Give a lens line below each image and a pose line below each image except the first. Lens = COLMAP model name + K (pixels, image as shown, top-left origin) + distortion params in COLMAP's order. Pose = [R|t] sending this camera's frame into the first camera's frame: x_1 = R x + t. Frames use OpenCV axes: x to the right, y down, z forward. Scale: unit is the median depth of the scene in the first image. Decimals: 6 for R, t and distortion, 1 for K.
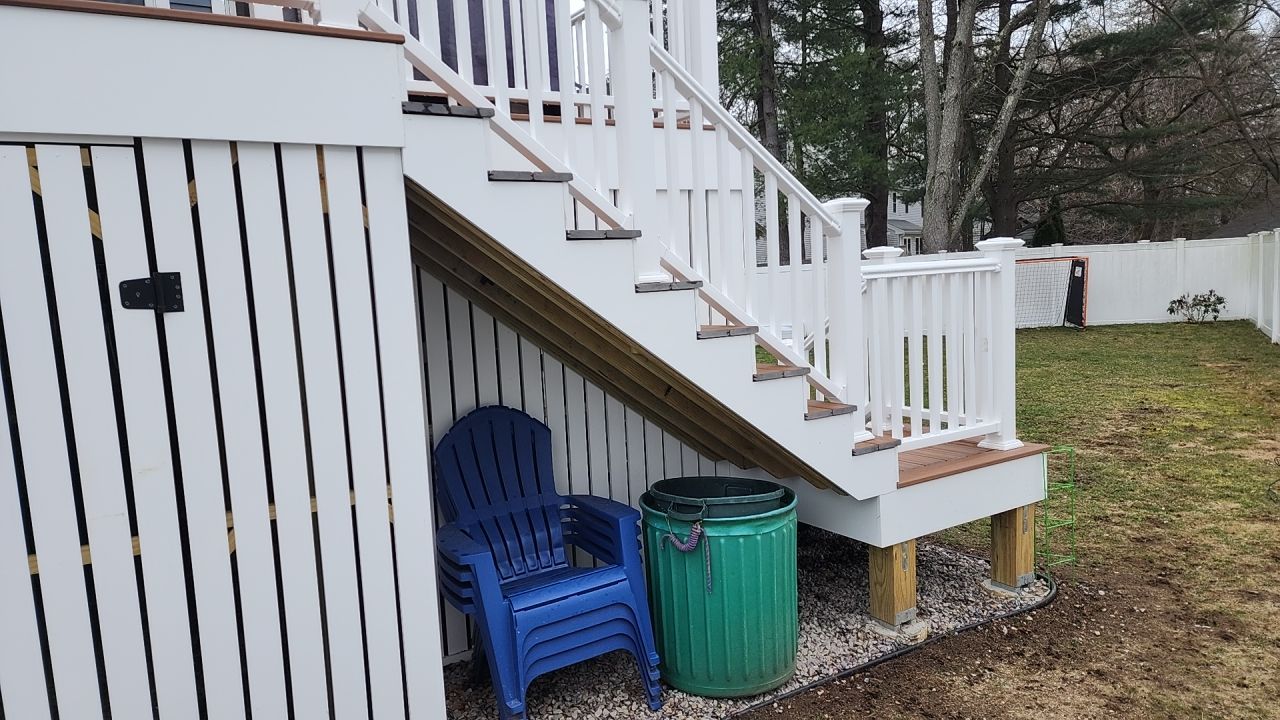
lens RADIAL K [[836.1, 0, 640.0], [0, 836.1, 360.0], [0, 0, 1]] dist [0.113742, -0.099946]
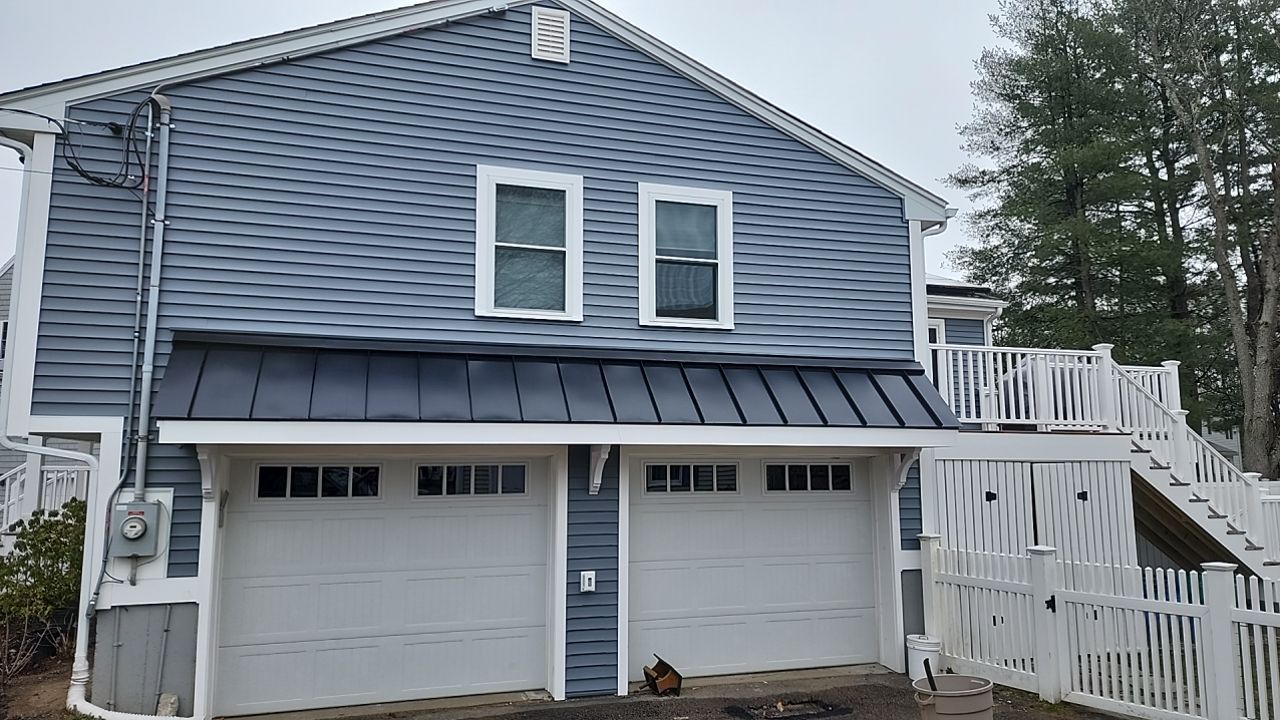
lens RADIAL K [[836.1, 0, 640.0], [0, 836.1, 360.0], [0, 0, 1]] dist [0.113742, -0.099946]
pose [[0.958190, 0.007309, -0.286038, -0.191413], [-0.071255, 0.974275, -0.213801, 0.054560], [0.277117, 0.225243, 0.934062, -0.557271]]
